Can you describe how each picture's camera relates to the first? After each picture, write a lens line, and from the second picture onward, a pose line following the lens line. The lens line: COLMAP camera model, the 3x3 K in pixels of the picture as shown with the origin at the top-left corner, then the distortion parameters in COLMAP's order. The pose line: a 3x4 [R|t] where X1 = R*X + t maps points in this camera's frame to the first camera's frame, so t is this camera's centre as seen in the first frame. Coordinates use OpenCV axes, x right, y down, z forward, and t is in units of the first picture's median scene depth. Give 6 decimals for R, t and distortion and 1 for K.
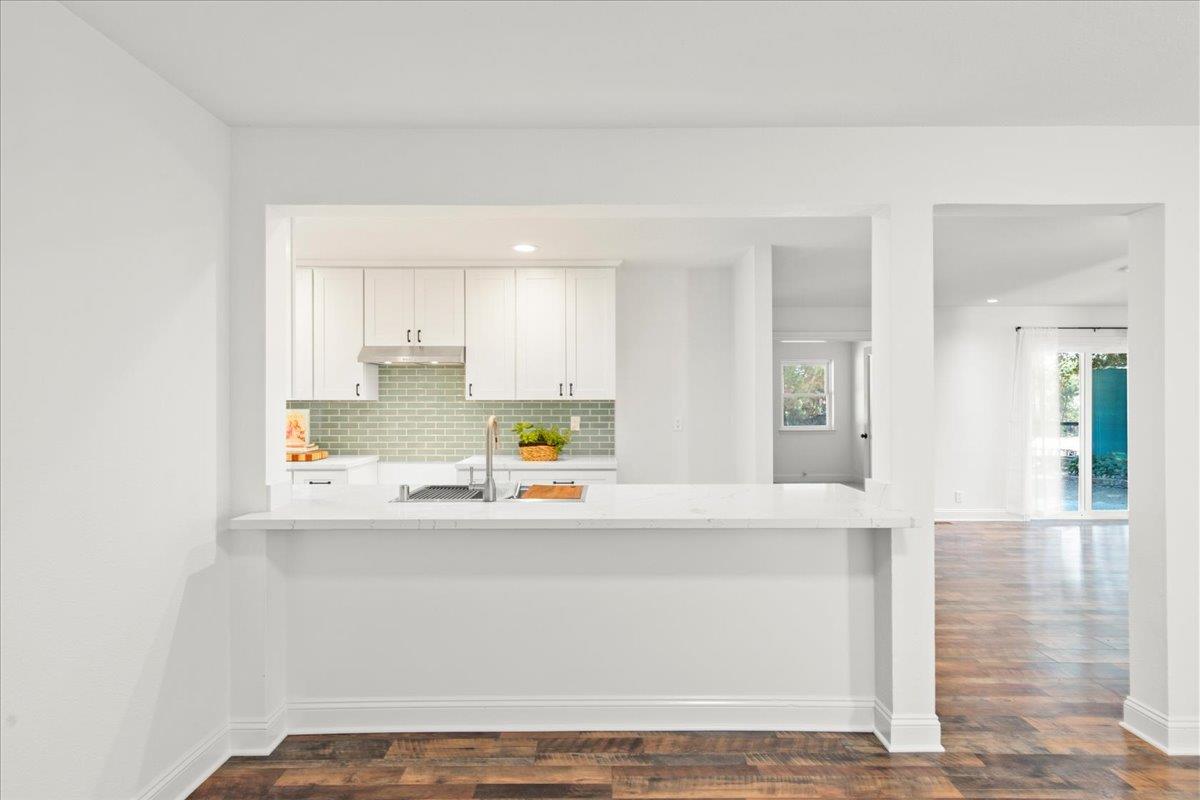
lens RADIAL K [[635.5, 0, 603.3], [0, 635.5, 402.1], [0, 0, 1]] dist [0.006812, 0.001132]
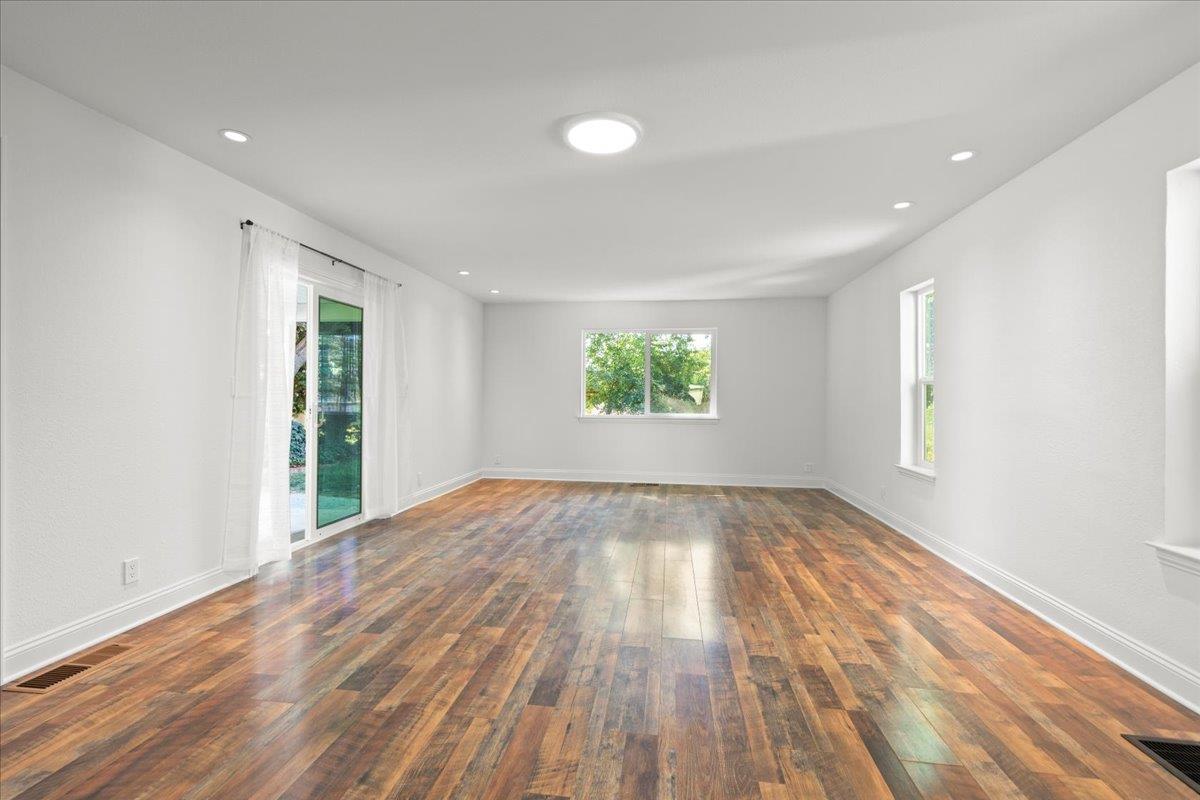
lens RADIAL K [[529.1, 0, 601.8], [0, 529.1, 393.5], [0, 0, 1]] dist [0.005288, 0.000165]
pose [[0.131927, 0.004447, 0.991249, 0.364877], [-0.006743, 0.999971, -0.003589, 0.041438], [-0.991236, -0.006210, 0.131953, 0.953093]]
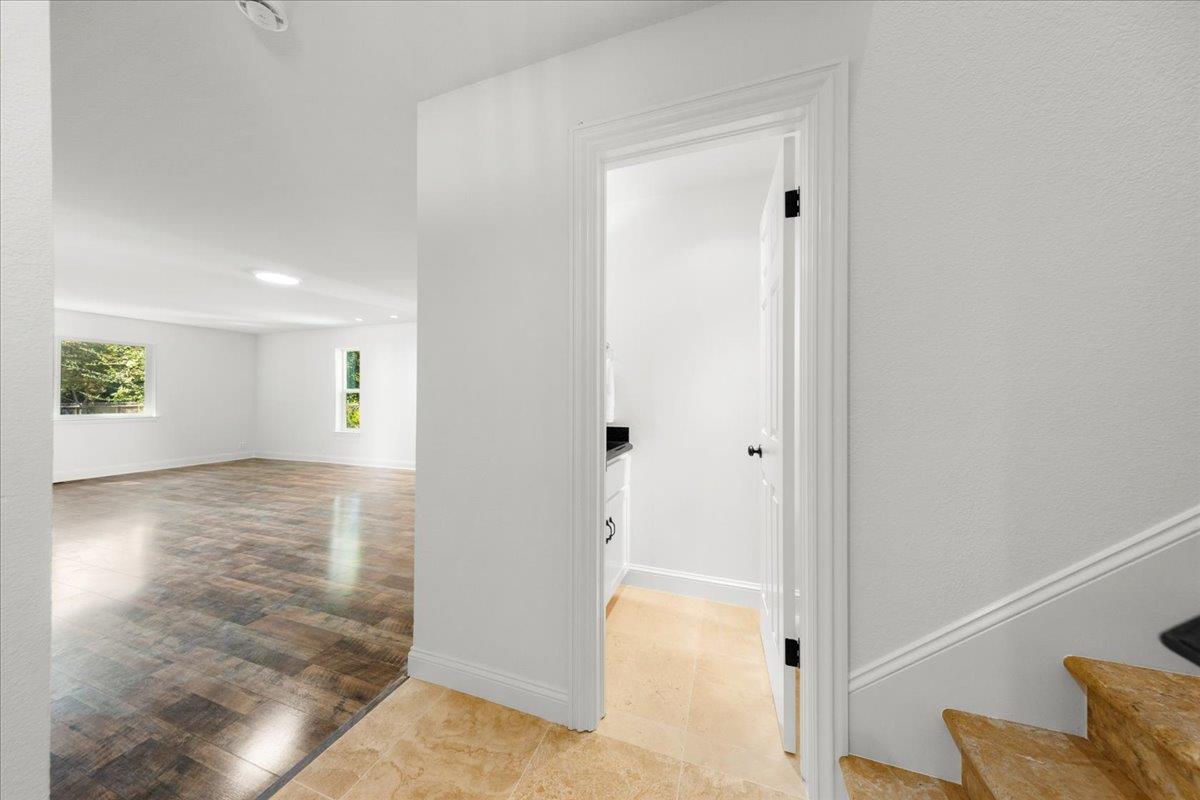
lens RADIAL K [[376.6, 0, 602.5], [0, 376.6, 395.1], [0, 0, 1]] dist [0.000616, 0.000058]
pose [[-0.945998, -0.000020, 0.324173, -0.025417], [-0.001913, 0.999983, -0.005522, 0.032726], [-0.324167, -0.005844, -0.945982, 1.555890]]
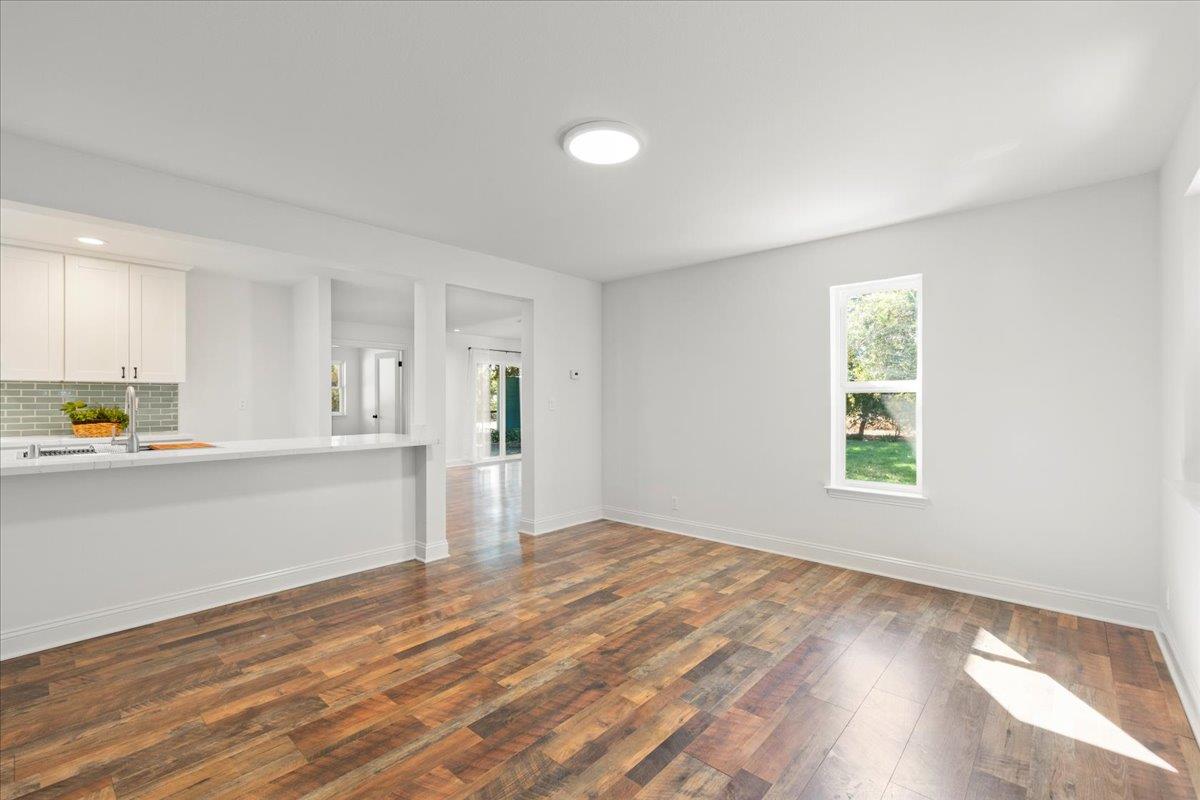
lens RADIAL K [[522.6, 0, 603.8], [0, 522.6, 397.4], [0, 0, 1]] dist [0.003399, 0.000243]
pose [[0.663689, 0.003818, 0.747999, -0.191729], [0.000397, 0.999985, -0.005457, 0.028864], [-0.748008, 0.003919, 0.663678, -0.231149]]
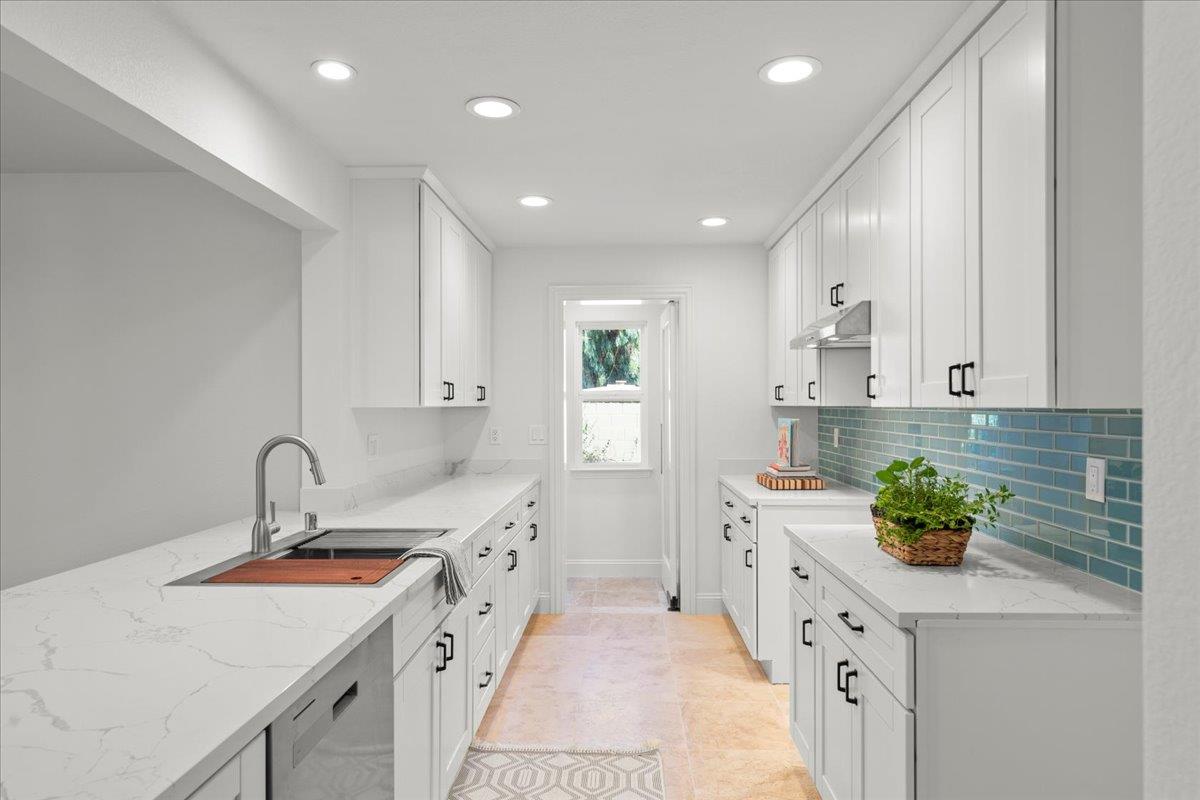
lens RADIAL K [[711.9, 0, 602.5], [0, 711.9, 401.3], [0, 0, 1]] dist [0.005444, -0.000048]
pose [[-0.031707, -0.002771, -0.999493, 0.348769], [0.002811, 0.999992, -0.002861, -0.006568], [0.999493, -0.002900, -0.031699, 0.797940]]
